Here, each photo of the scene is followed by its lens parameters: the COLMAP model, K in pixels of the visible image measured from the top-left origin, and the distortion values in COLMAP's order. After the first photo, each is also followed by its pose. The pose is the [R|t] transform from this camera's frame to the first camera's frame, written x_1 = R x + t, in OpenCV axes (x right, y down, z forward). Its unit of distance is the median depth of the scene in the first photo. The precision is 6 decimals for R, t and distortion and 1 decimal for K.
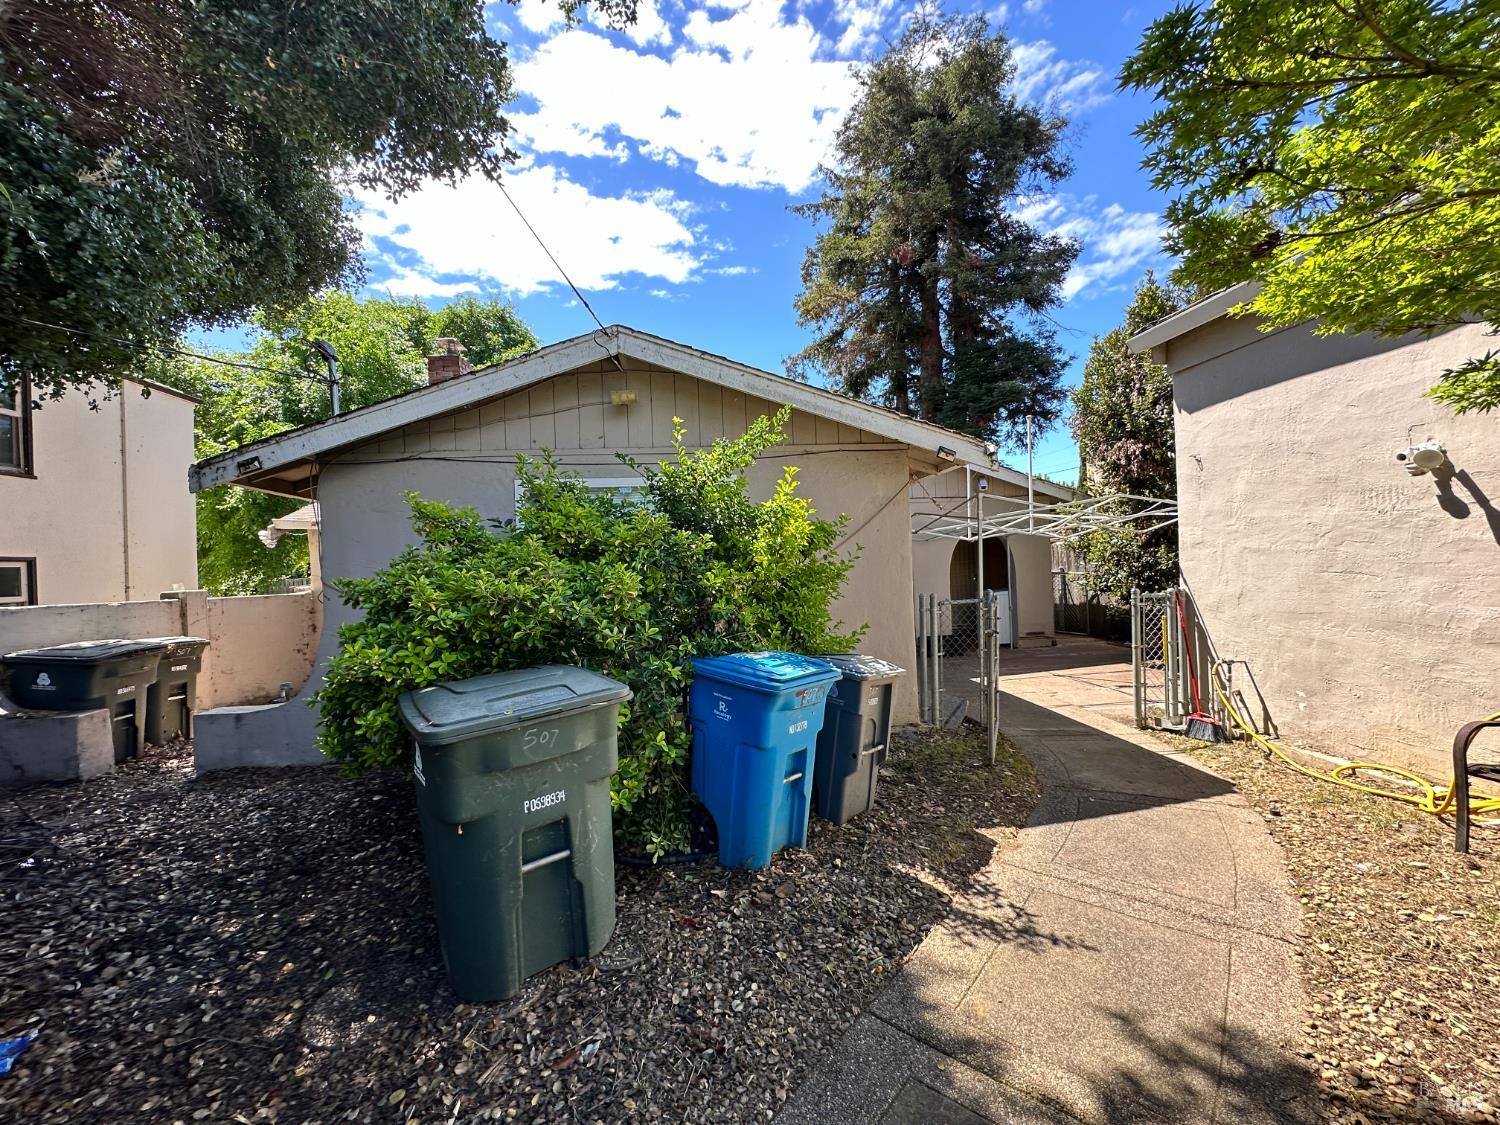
lens RADIAL K [[597.1, 0, 749.1], [0, 597.1, 565.9], [0, 0, 1]] dist [-0.004752, 0.001079]
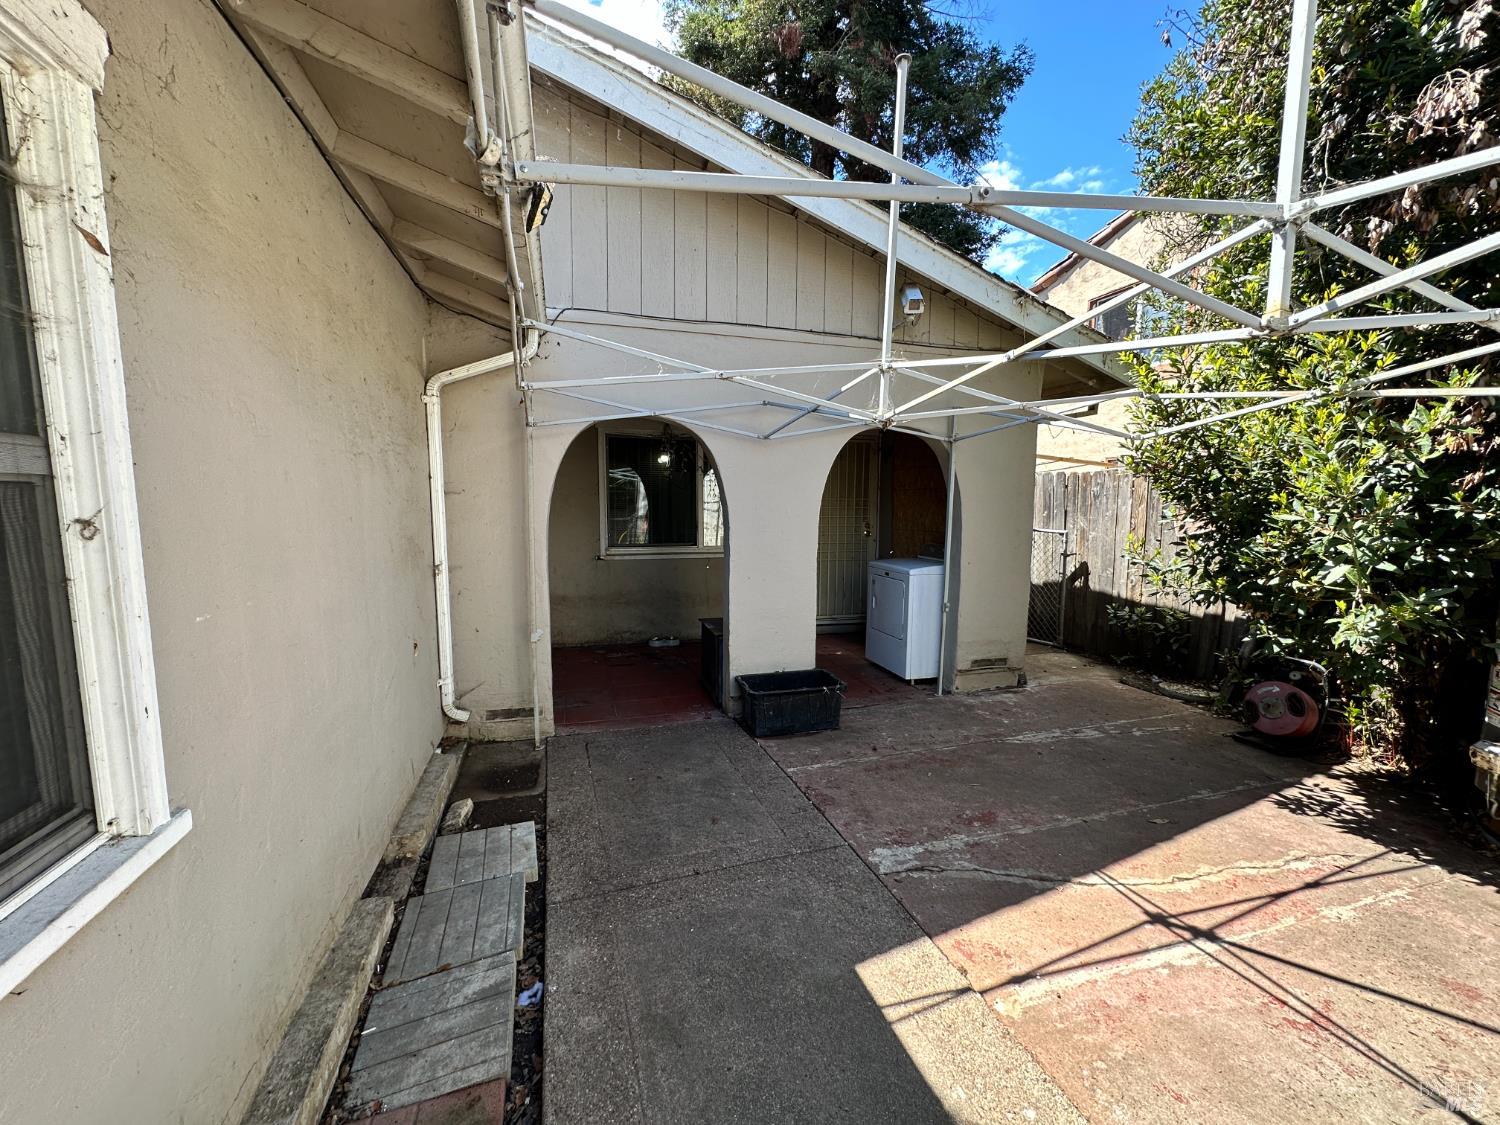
lens RADIAL K [[597.1, 0, 744.4], [0, 597.1, 566.9], [0, 0, 1]] dist [-0.004752, 0.001079]
pose [[0.984177, 0.021077, 0.175930, 0.642146], [-0.040144, 0.993605, 0.105532, 0.007953], [-0.172580, -0.110925, 0.978730, 1.750071]]
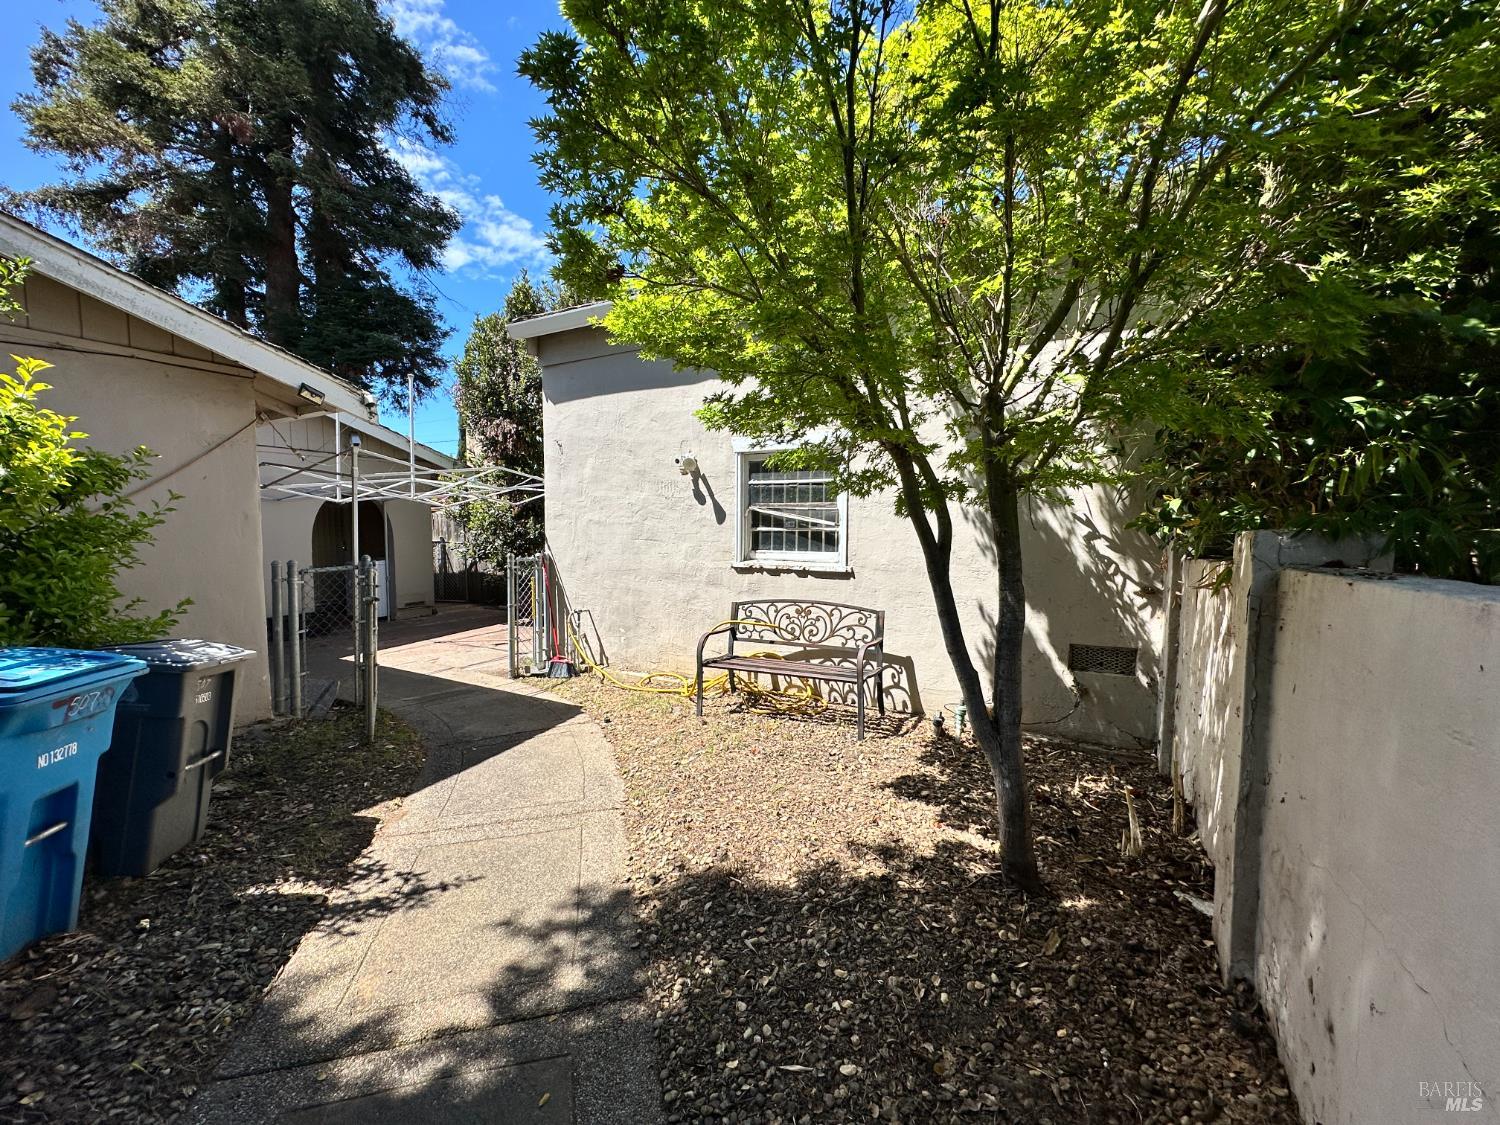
lens RADIAL K [[597.1, 0, 747.9], [0, 597.1, 565.2], [0, 0, 1]] dist [-0.004752, 0.001079]
pose [[0.573917, -0.015342, 0.818770, -0.013308], [-0.022778, 0.999139, 0.034687, 0.015985], [-0.818597, -0.038557, 0.573073, 0.000161]]
